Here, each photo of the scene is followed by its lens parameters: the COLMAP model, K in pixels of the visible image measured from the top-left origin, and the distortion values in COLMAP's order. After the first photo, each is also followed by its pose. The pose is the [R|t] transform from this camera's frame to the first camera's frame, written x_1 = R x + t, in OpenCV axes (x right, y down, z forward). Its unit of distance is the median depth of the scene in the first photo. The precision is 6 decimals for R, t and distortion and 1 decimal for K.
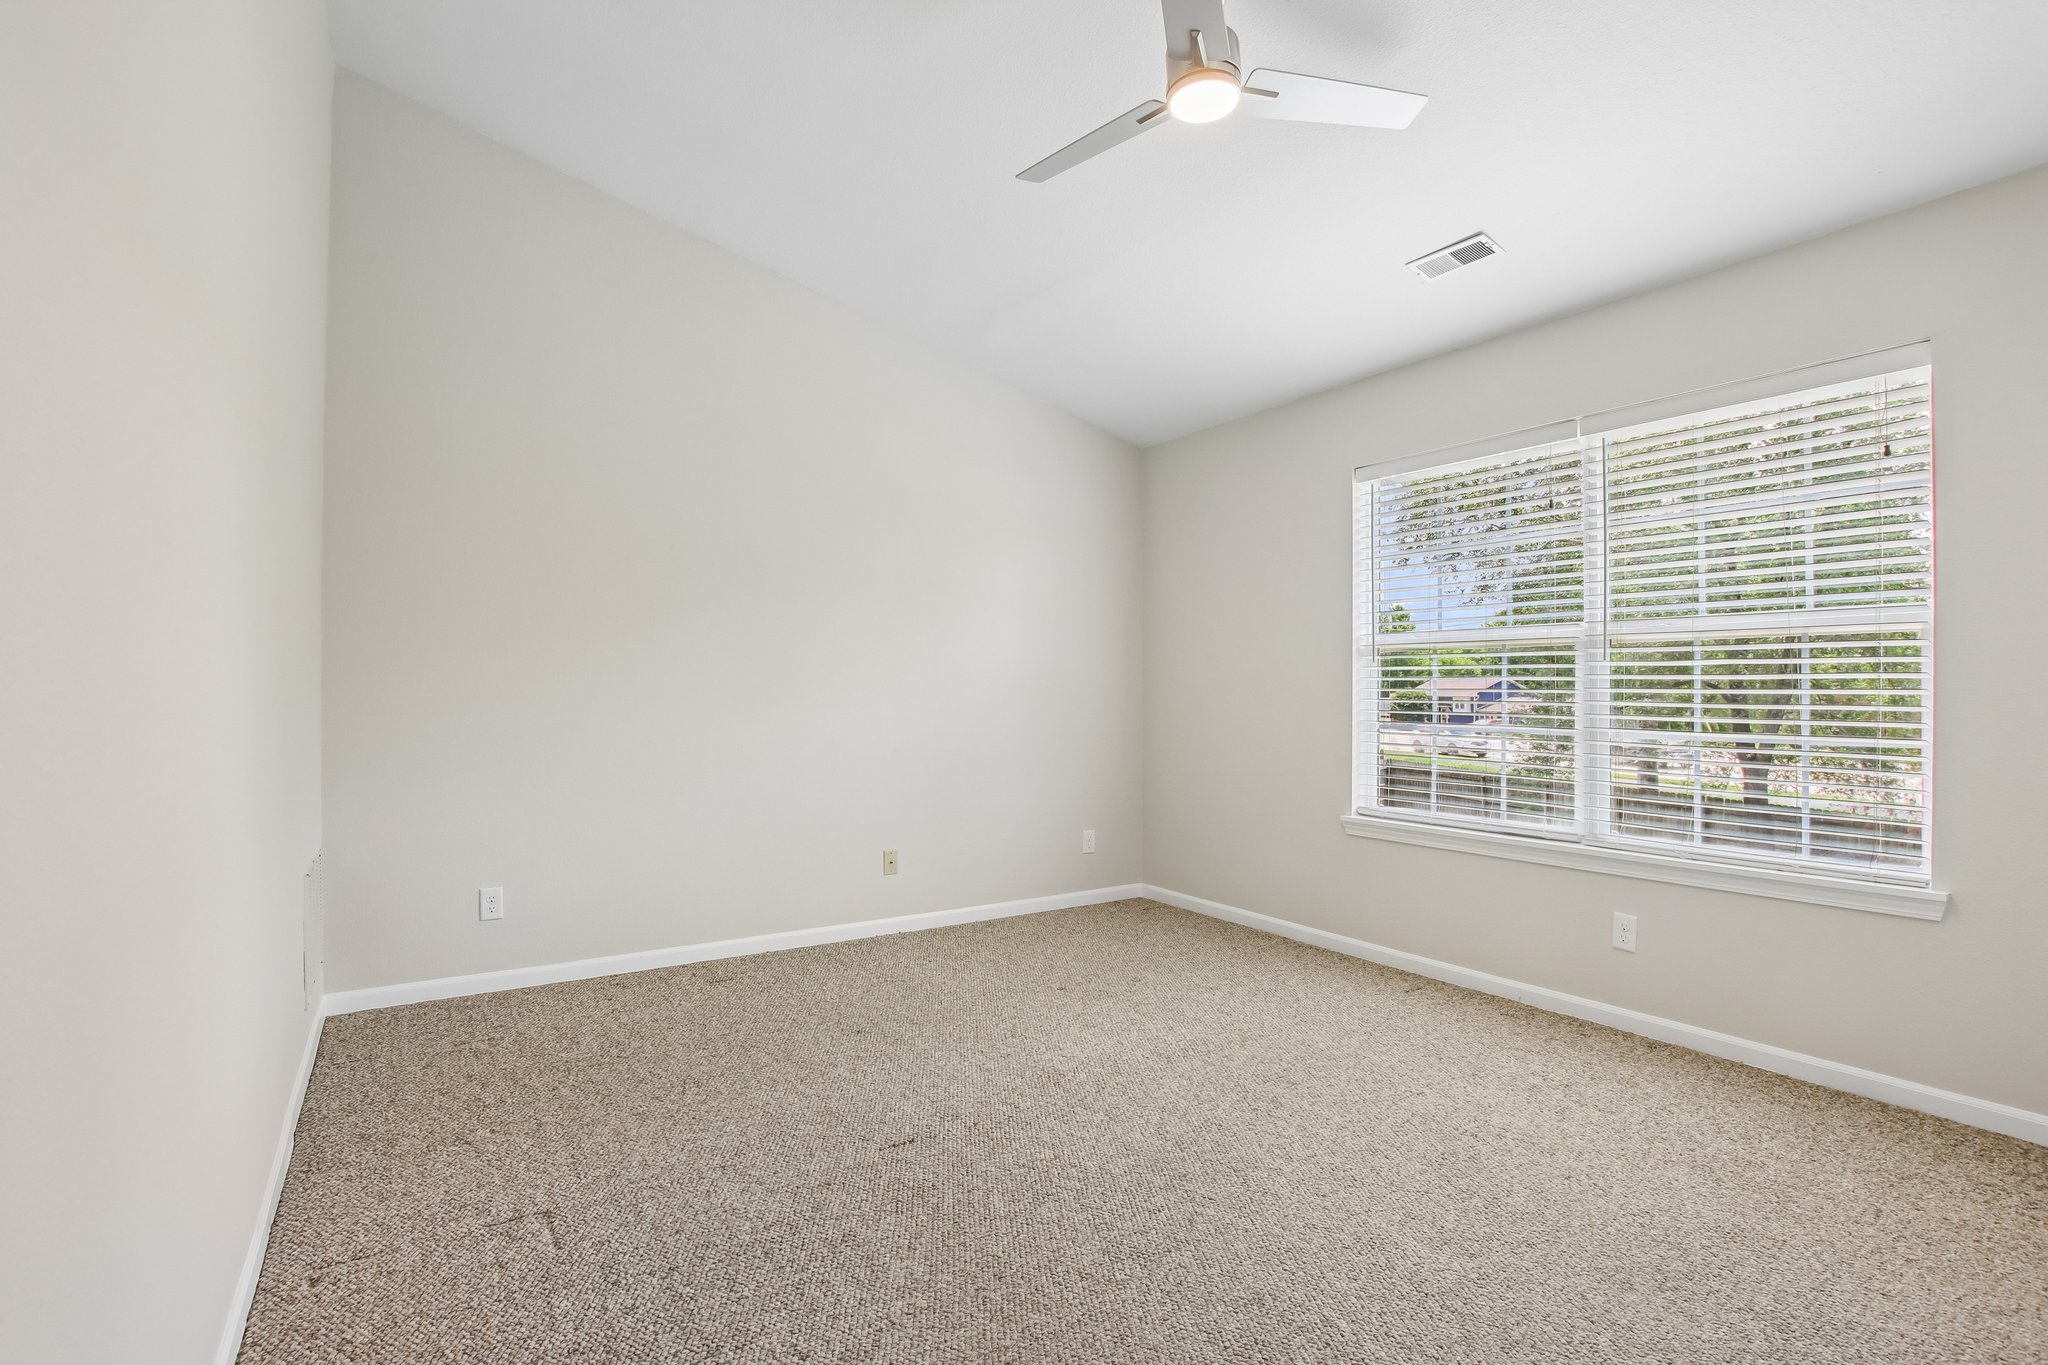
lens RADIAL K [[974.1, 0, 1024.0], [0, 974.1, 682.5], [0, 0, 1]] dist [-0.002200, -0.000337]
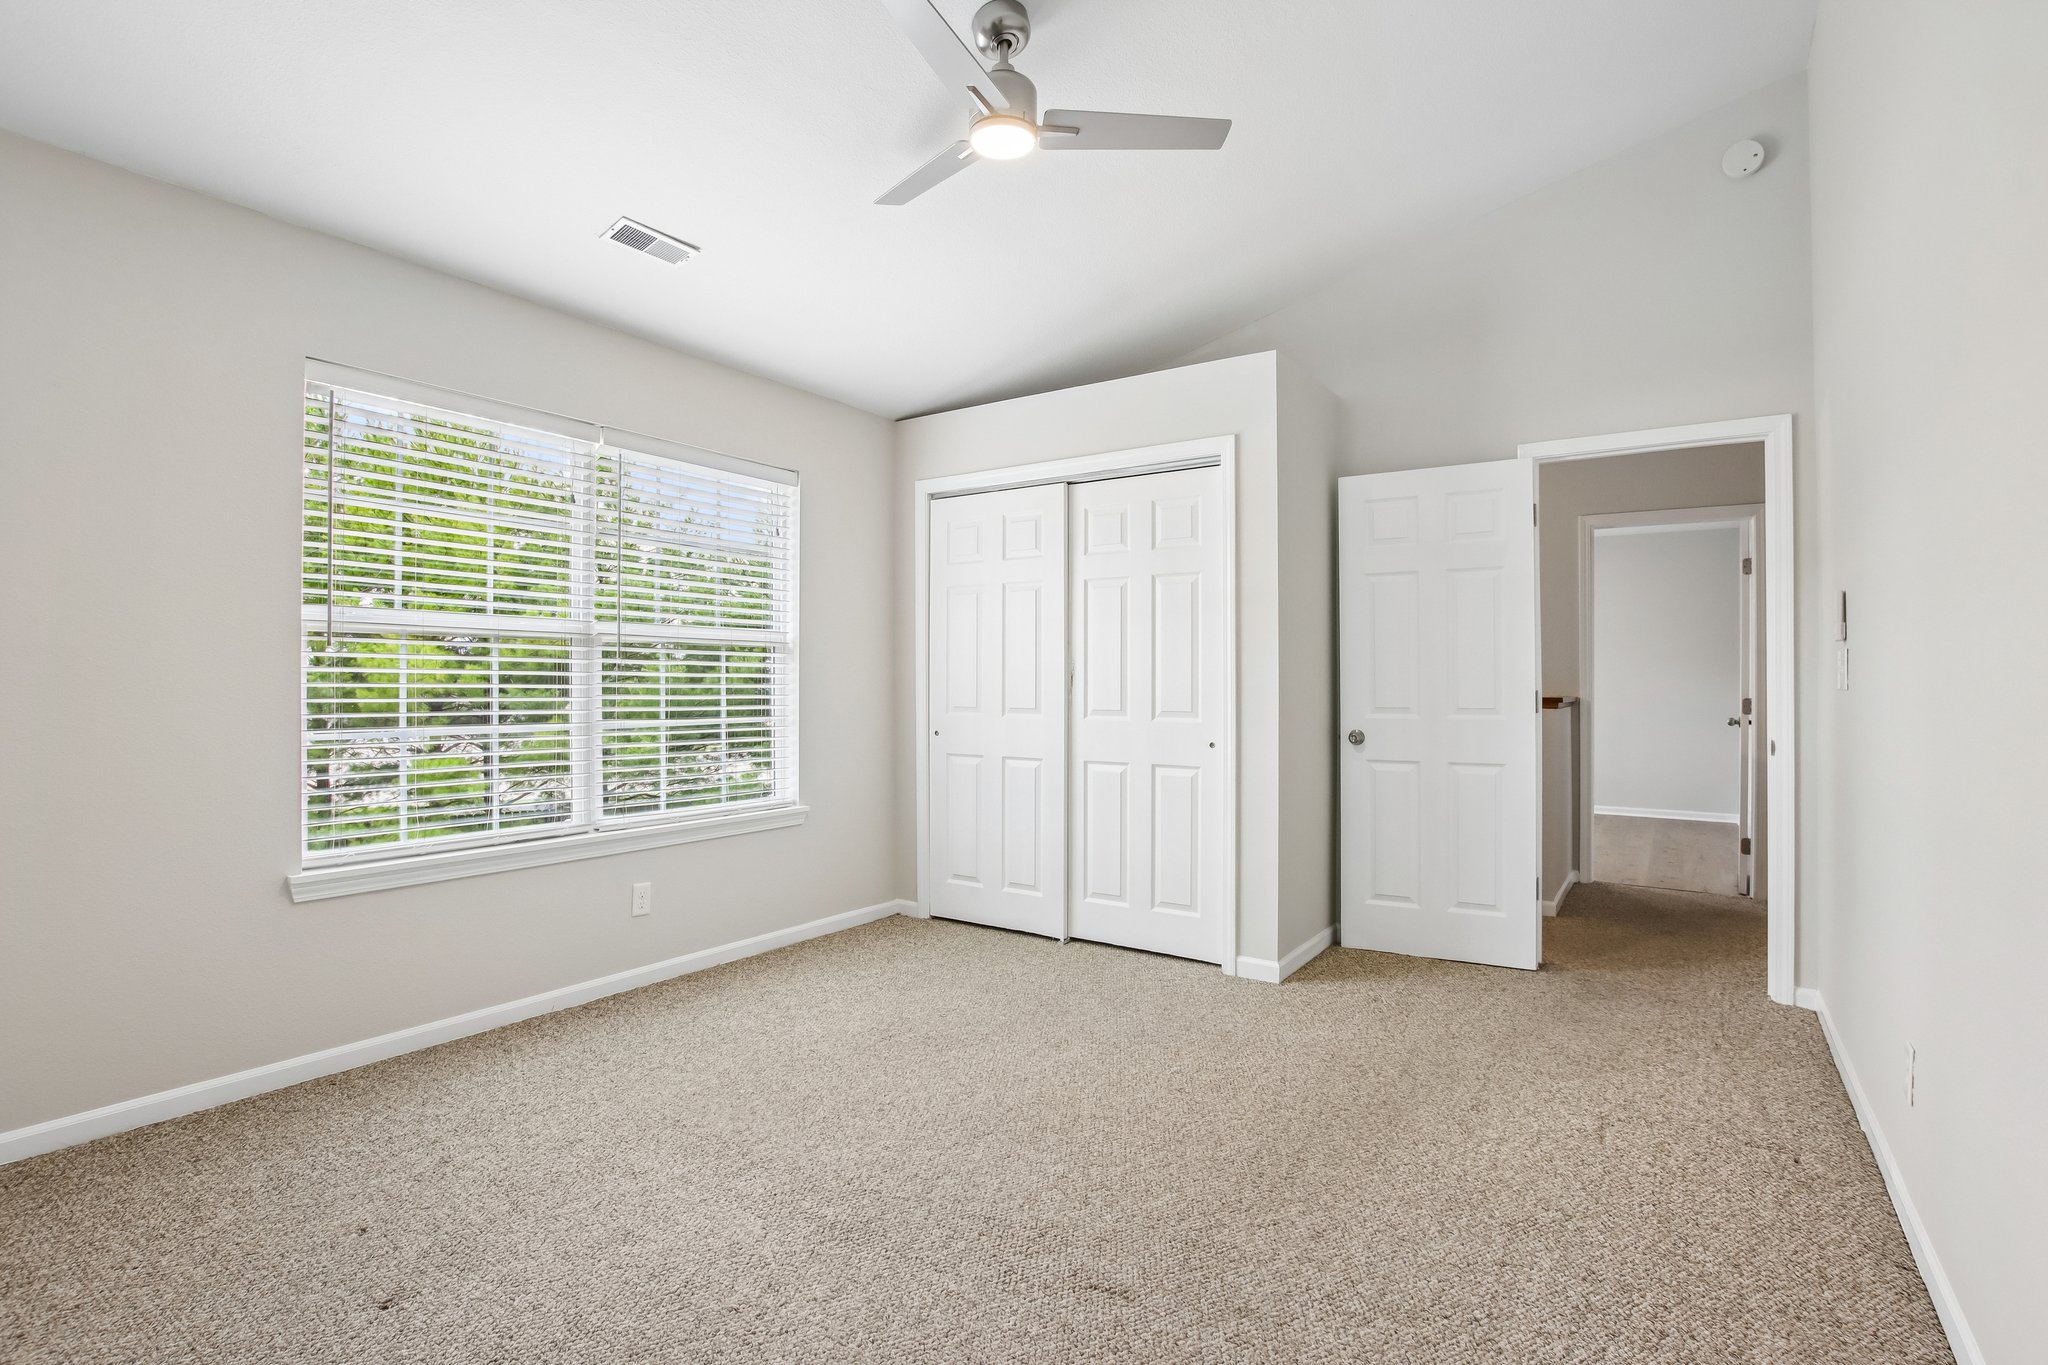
lens RADIAL K [[1001.7, 0, 1024.0], [0, 1001.7, 682.5], [0, 0, 1]] dist [-0.032345, 0.011013]
pose [[-0.400749, 0.002504, 0.916184, -0.634738], [-0.008950, 0.999938, -0.006647, 0.009206], [-0.916144, -0.010864, -0.400702, 1.086222]]
